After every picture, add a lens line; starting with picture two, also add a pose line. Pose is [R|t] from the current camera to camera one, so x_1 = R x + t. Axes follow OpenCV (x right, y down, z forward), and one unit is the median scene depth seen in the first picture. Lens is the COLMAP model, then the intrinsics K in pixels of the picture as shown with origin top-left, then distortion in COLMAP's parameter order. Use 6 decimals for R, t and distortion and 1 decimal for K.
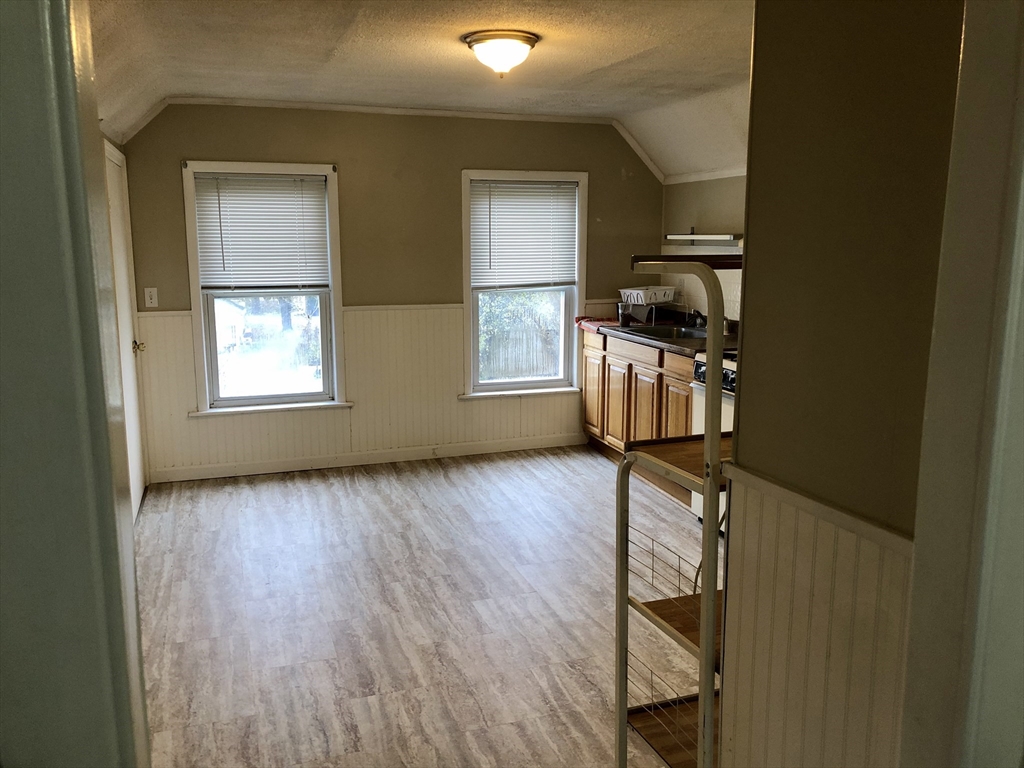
lens RADIAL K [[841.4, 0, 512.9], [0, 841.4, 368.0], [0, 0, 1]] dist [0.032389, -0.014528]
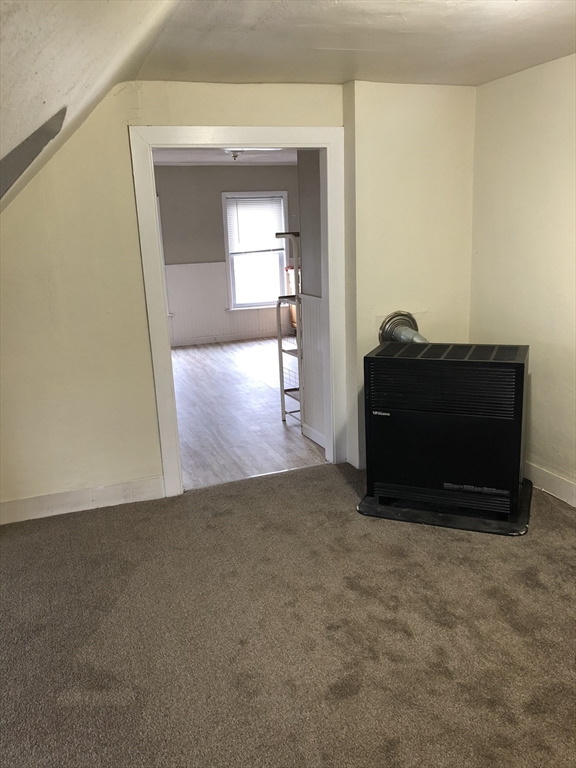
lens RADIAL K [[631.0, 0, 288.0], [0, 631.0, 384.0], [0, 0, 1]] dist [0.032389, -0.014528]
pose [[0.998816, -0.043747, 0.021280, 0.073438], [0.041511, 0.994507, 0.096086, 0.125047], [-0.025367, -0.095088, 0.995146, -0.874300]]
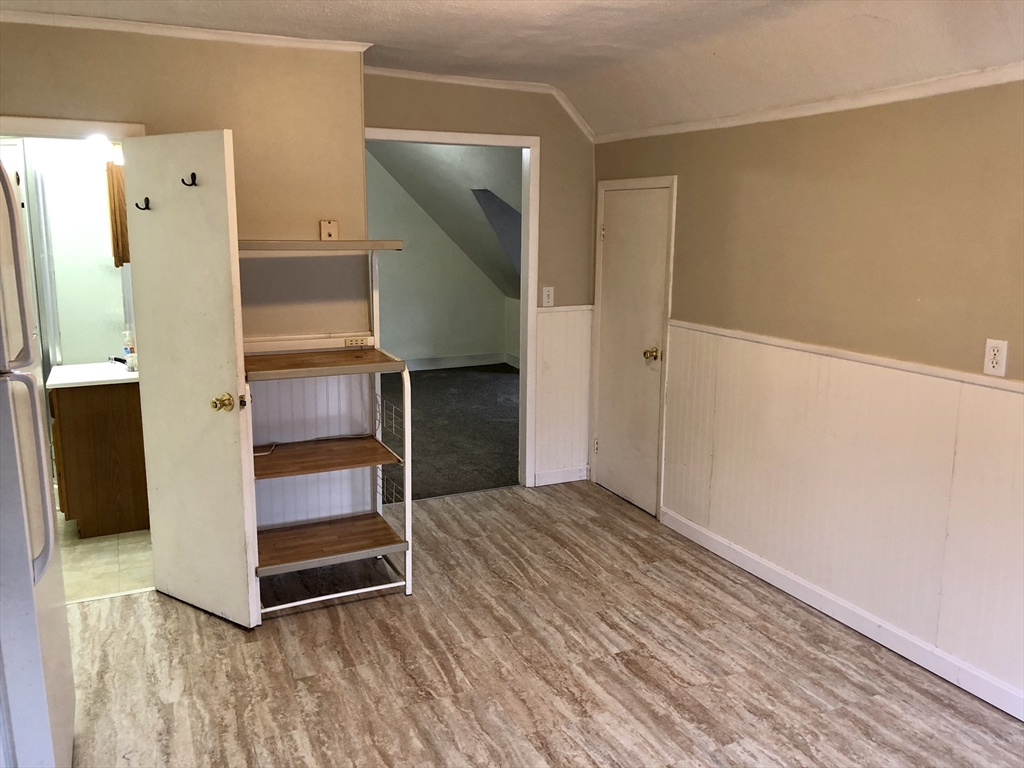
lens RADIAL K [[841.4, 0, 512.9], [0, 841.4, 368.0], [0, 0, 1]] dist [0.032389, -0.014528]
pose [[-0.994304, 0.015777, -0.105408, 0.067704], [-0.019189, 0.946322, 0.322657, -0.276881], [0.104841, 0.322842, -0.940628, 1.701955]]
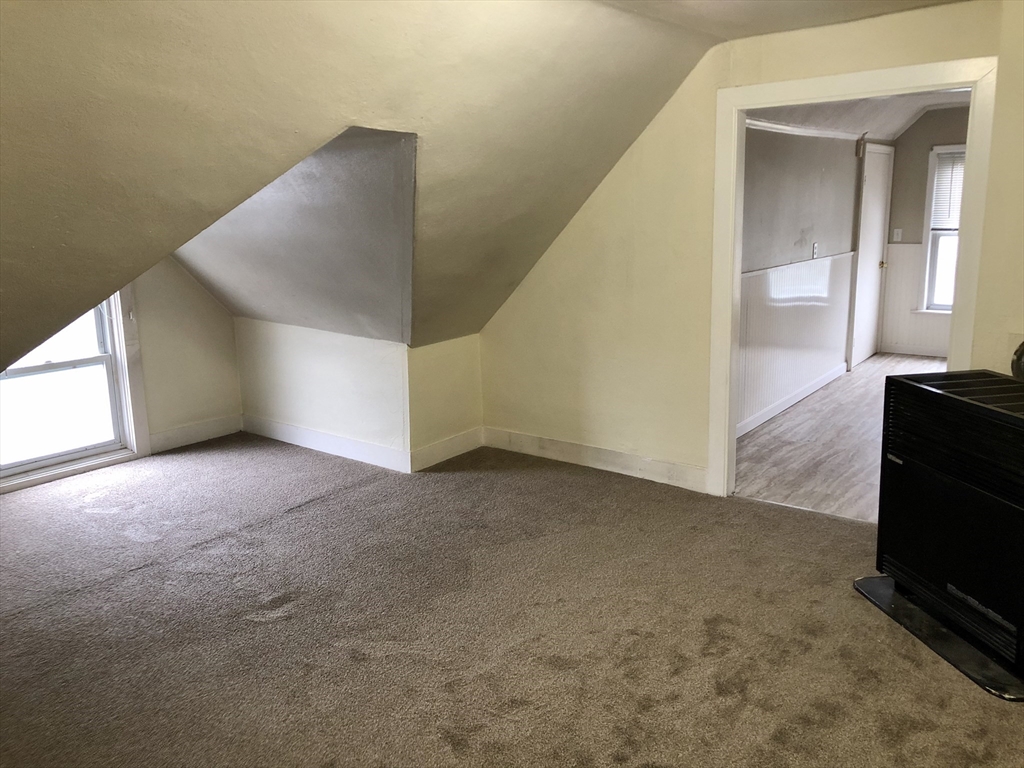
lens RADIAL K [[841.4, 0, 512.9], [0, 841.4, 368.0], [0, 0, 1]] dist [0.032389, -0.014528]
pose [[0.564299, 0.151185, -0.811609, 0.787180], [-0.110030, 0.988092, 0.107558, 0.115218], [0.818205, 0.028606, 0.574214, -0.799214]]
